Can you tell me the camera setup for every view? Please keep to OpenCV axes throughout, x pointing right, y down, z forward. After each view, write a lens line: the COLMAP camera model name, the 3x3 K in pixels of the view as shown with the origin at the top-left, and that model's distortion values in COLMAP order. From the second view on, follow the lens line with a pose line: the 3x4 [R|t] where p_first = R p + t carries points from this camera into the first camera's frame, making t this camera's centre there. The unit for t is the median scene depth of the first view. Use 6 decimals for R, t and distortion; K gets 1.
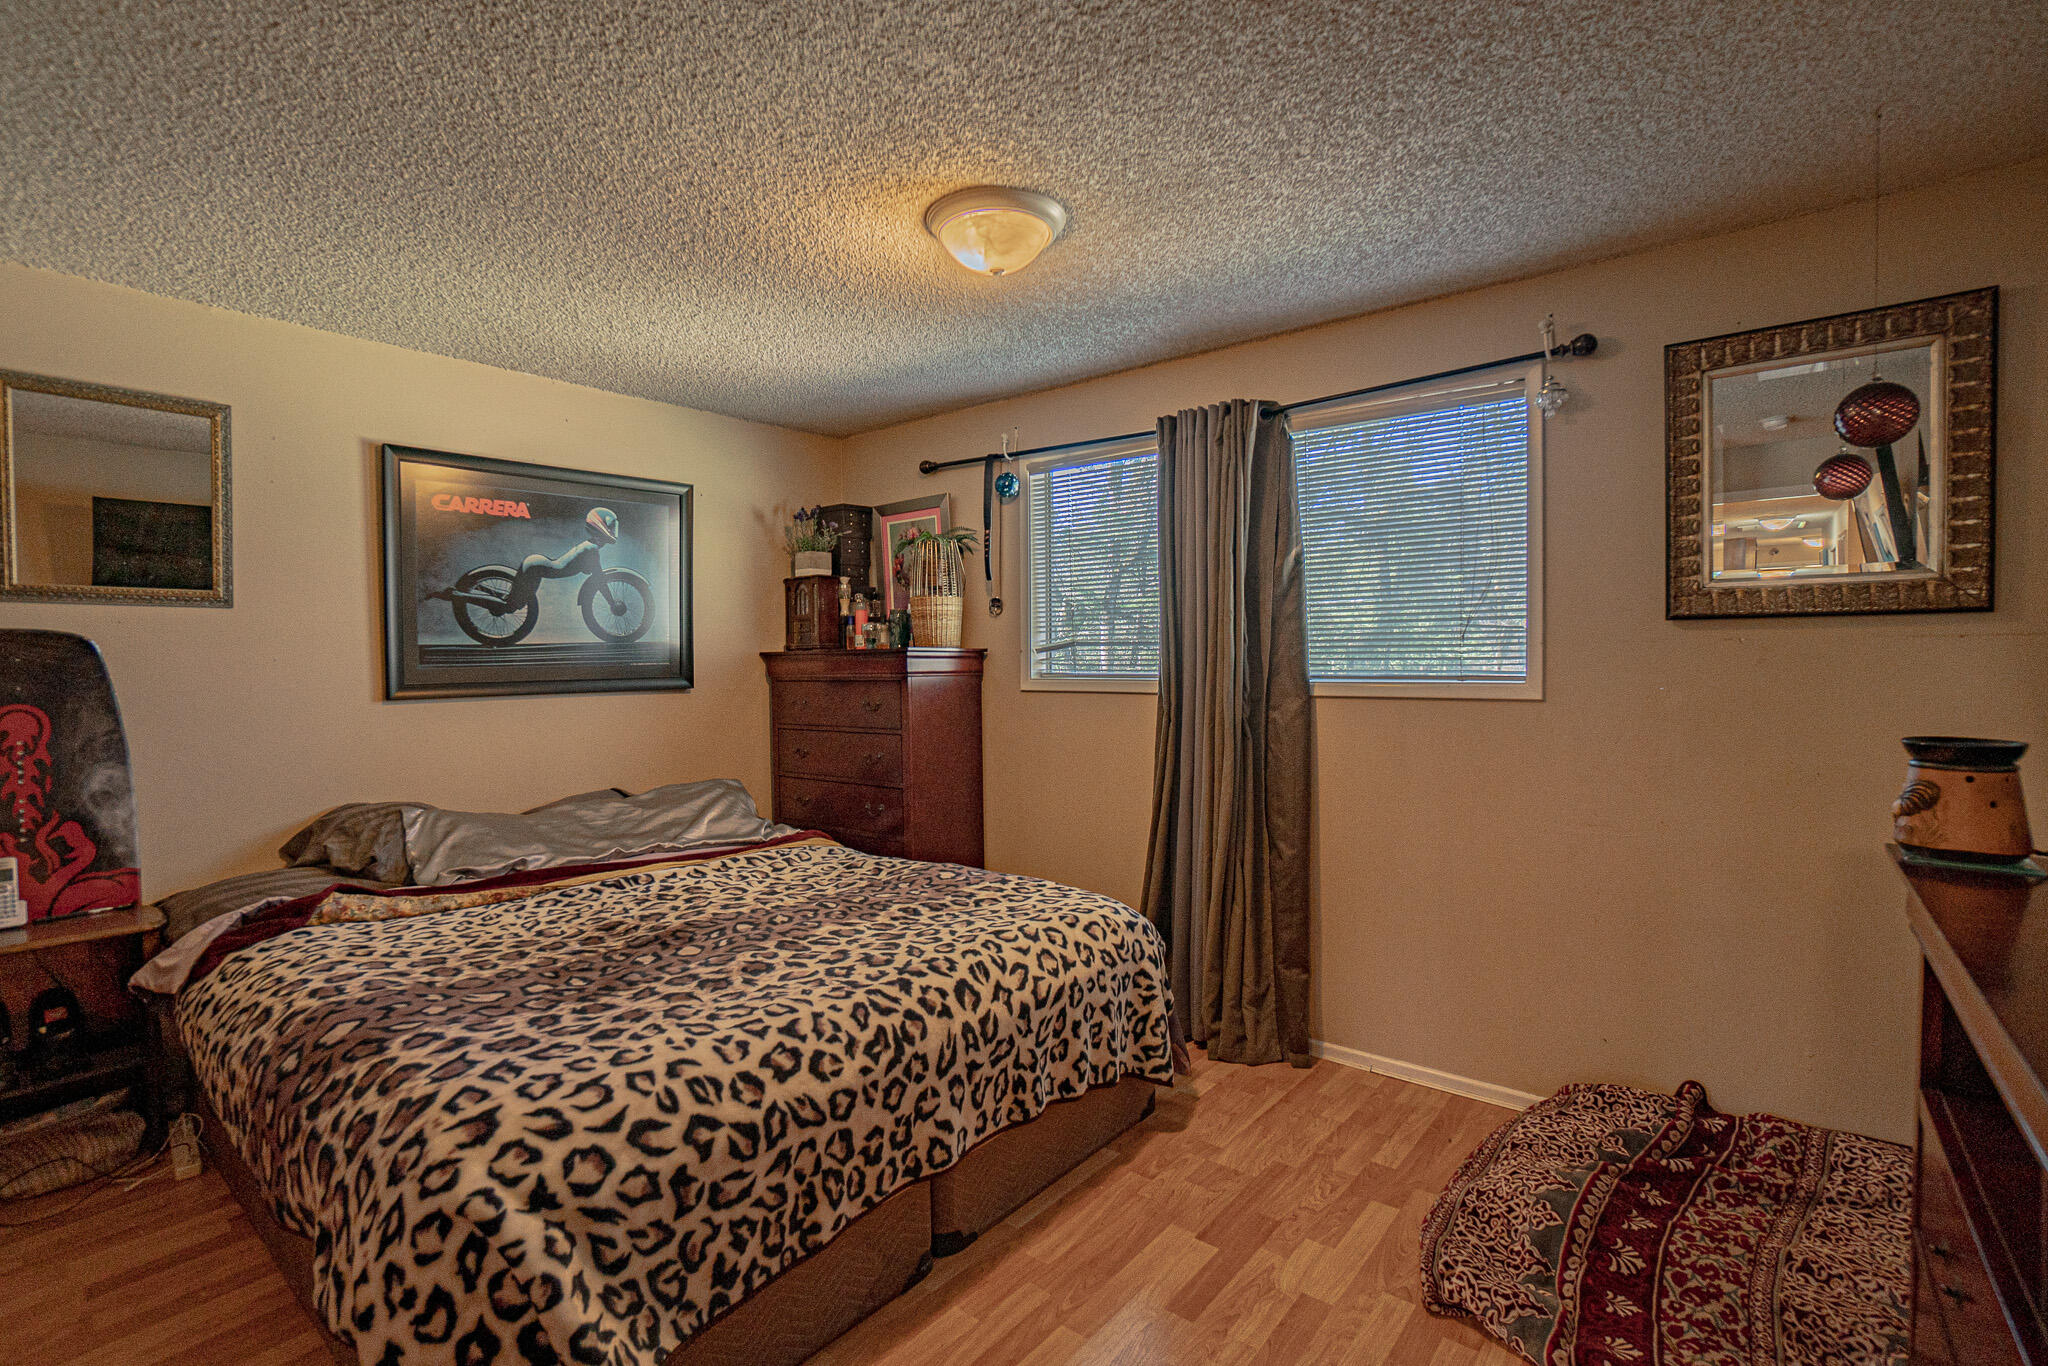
lens RADIAL K [[978.3, 0, 1024.0], [0, 978.3, 683.0], [0, 0, 1]] dist [-0.022294, 0.000950]
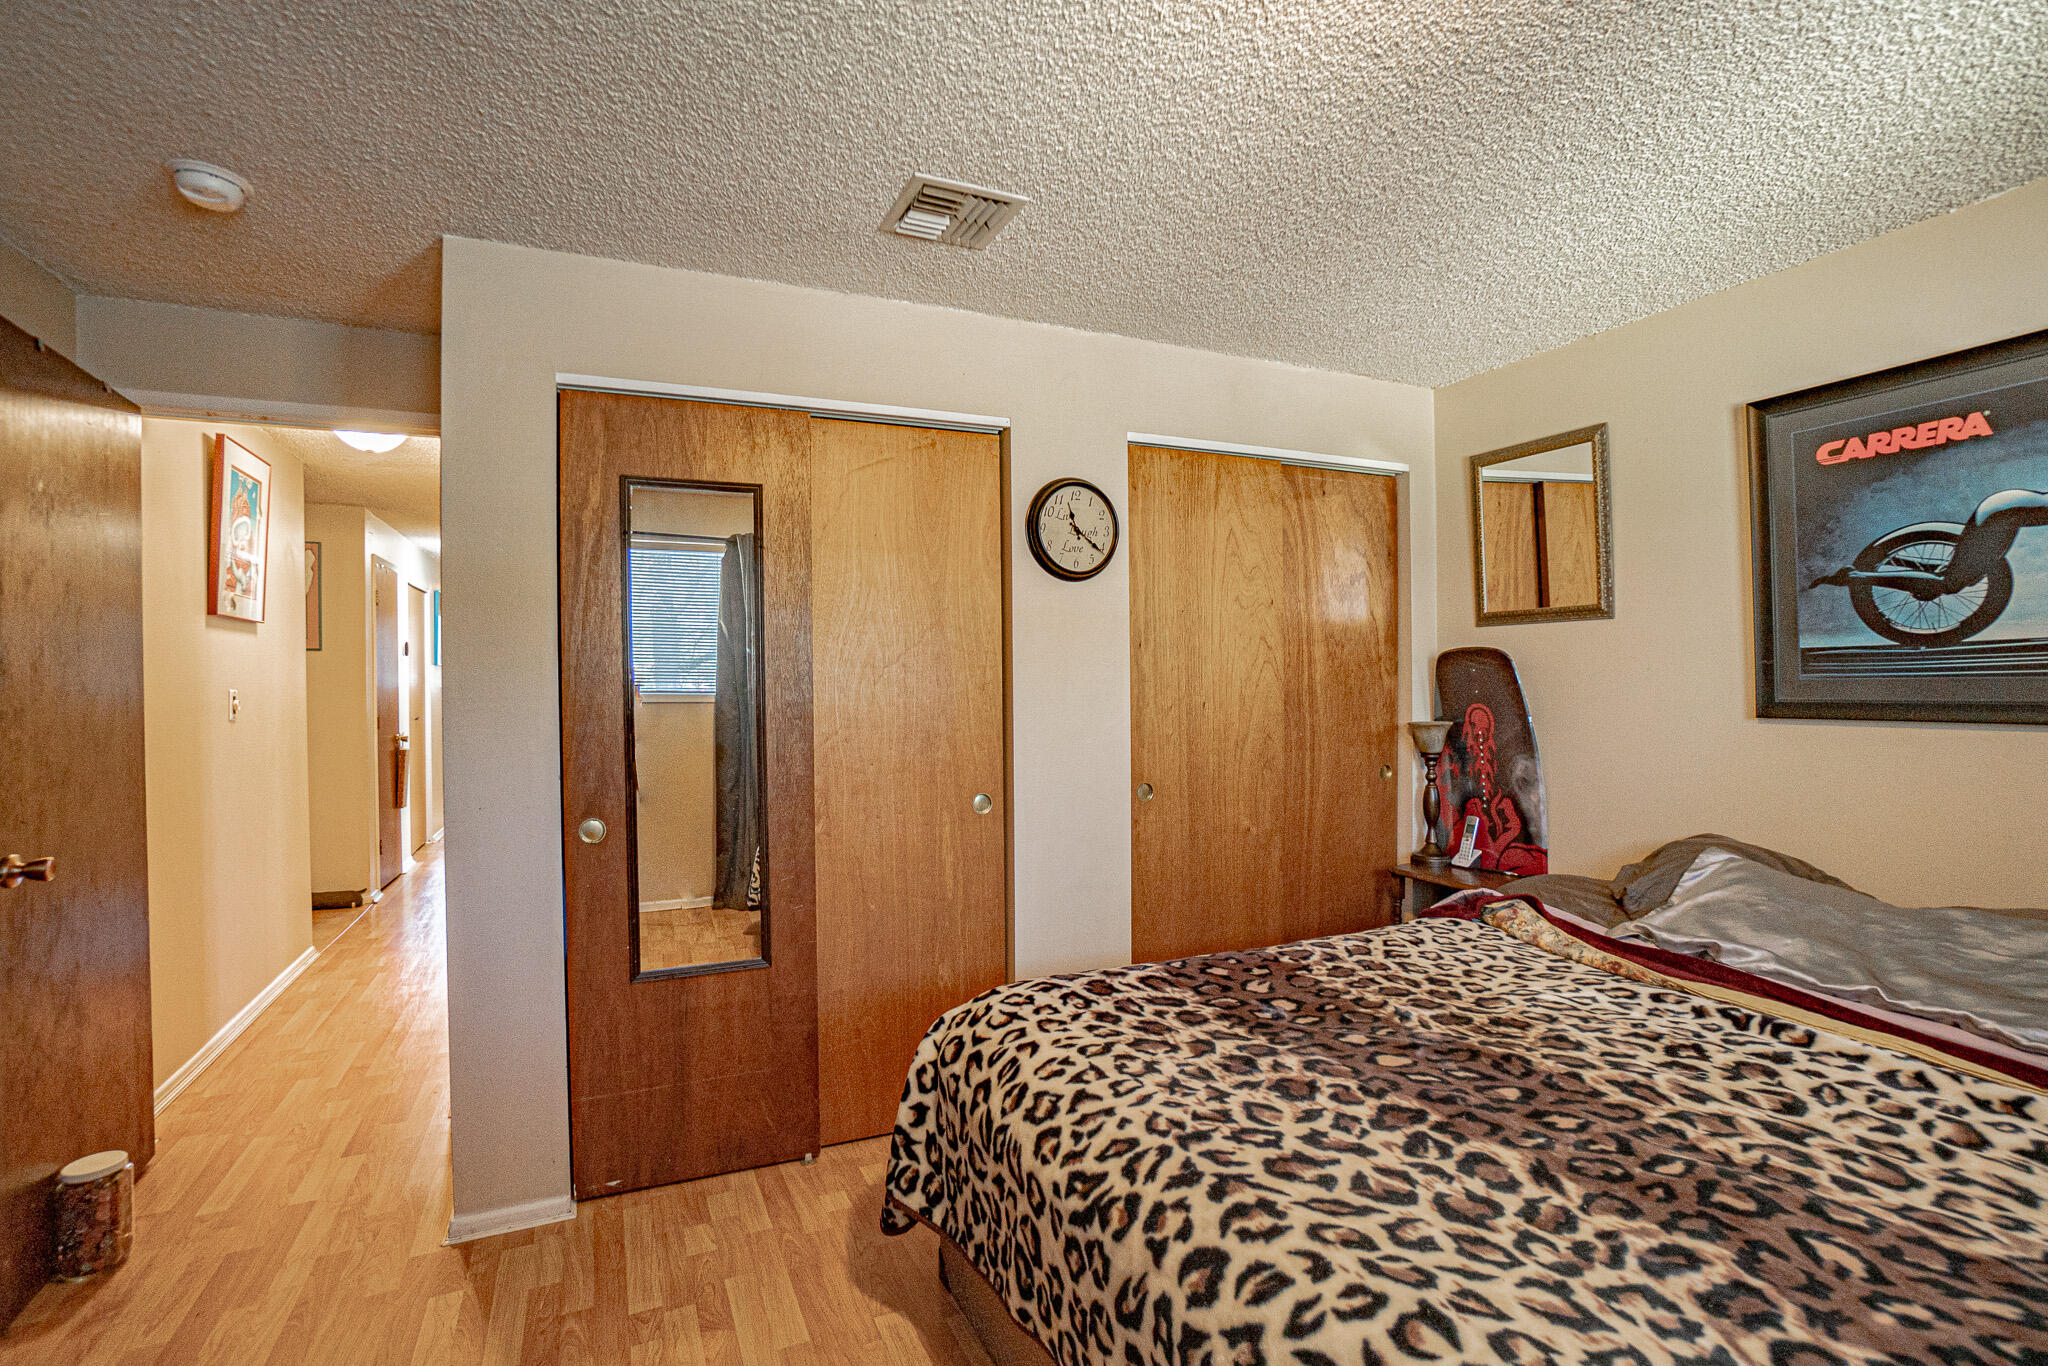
lens RADIAL K [[978.3, 0, 1024.0], [0, 978.3, 683.0], [0, 0, 1]] dist [-0.022294, 0.000950]
pose [[-0.472692, 0.018677, -0.881030, 0.498570], [-0.004852, 0.999705, 0.023797, -0.039818], [0.881215, 0.015523, -0.472462, 1.207960]]
